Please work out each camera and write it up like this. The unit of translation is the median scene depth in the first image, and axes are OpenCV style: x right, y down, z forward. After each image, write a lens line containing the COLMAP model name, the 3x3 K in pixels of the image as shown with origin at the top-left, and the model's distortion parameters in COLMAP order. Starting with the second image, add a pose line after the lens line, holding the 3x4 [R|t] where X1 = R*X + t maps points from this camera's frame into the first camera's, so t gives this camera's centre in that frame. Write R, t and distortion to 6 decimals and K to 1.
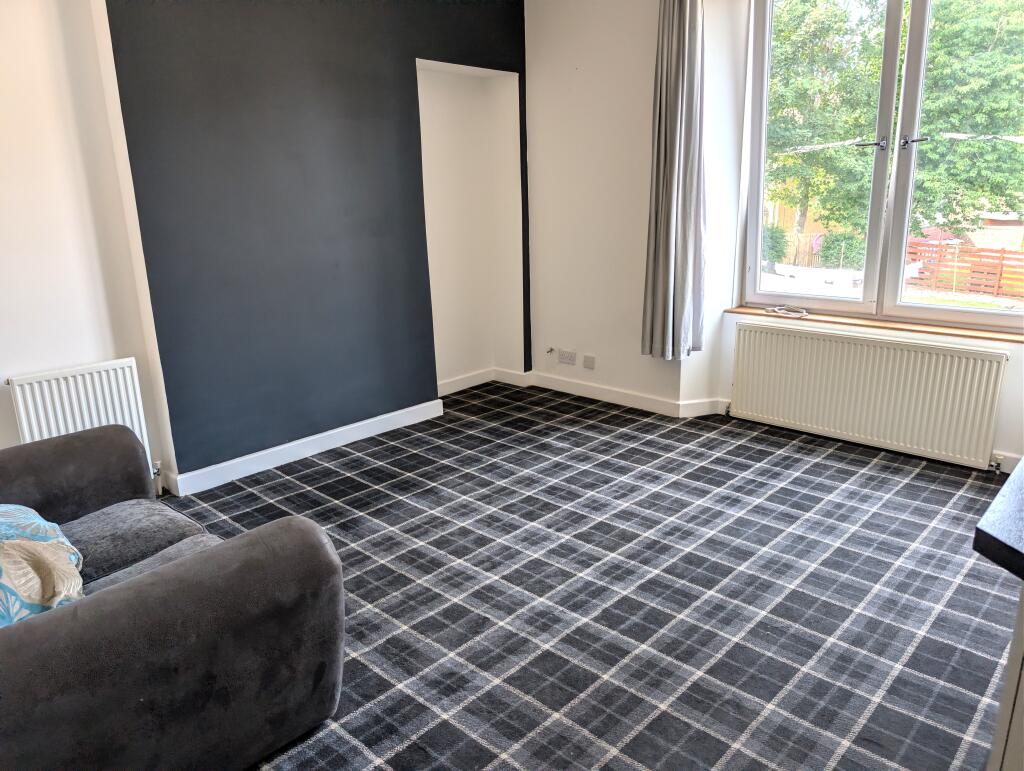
lens RADIAL K [[736.8, 0, 513.4], [0, 736.8, 388.4], [0, 0, 1]] dist [0.022934, -0.026535]
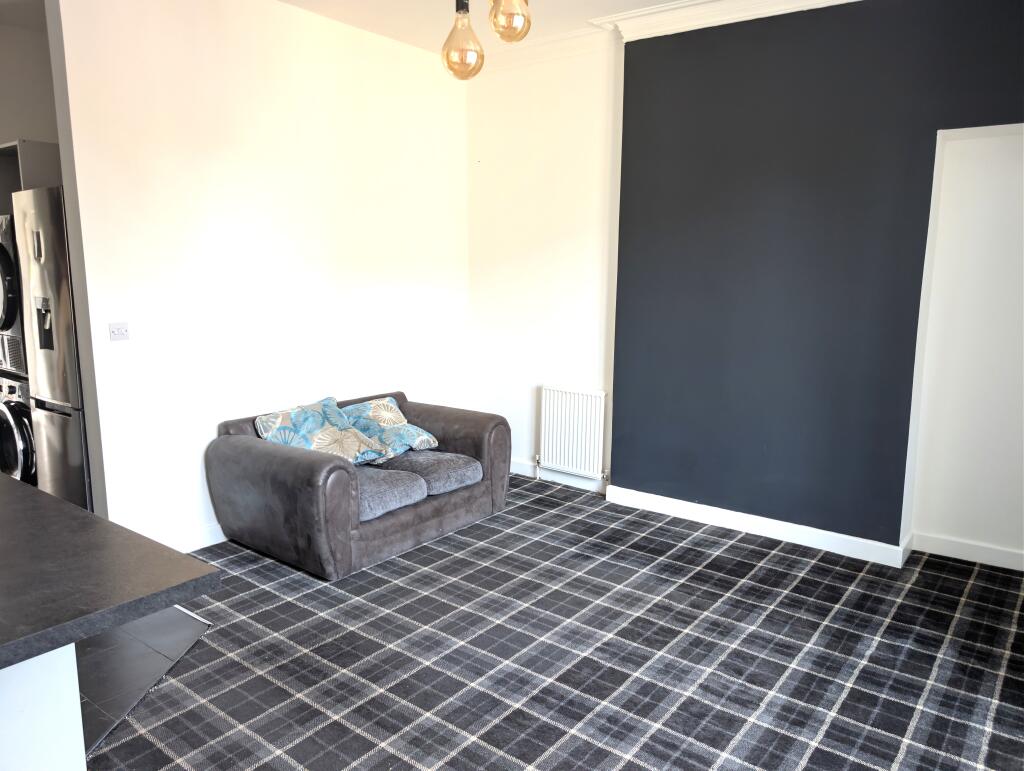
lens RADIAL K [[736.8, 0, 514.0], [0, 736.8, 385.9], [0, 0, 1]] dist [0.022934, -0.026535]
pose [[0.103023, 0.187793, -0.976791, 0.728784], [-0.277991, 0.948321, 0.153000, -0.190111], [0.955043, 0.255777, 0.149904, 0.550050]]
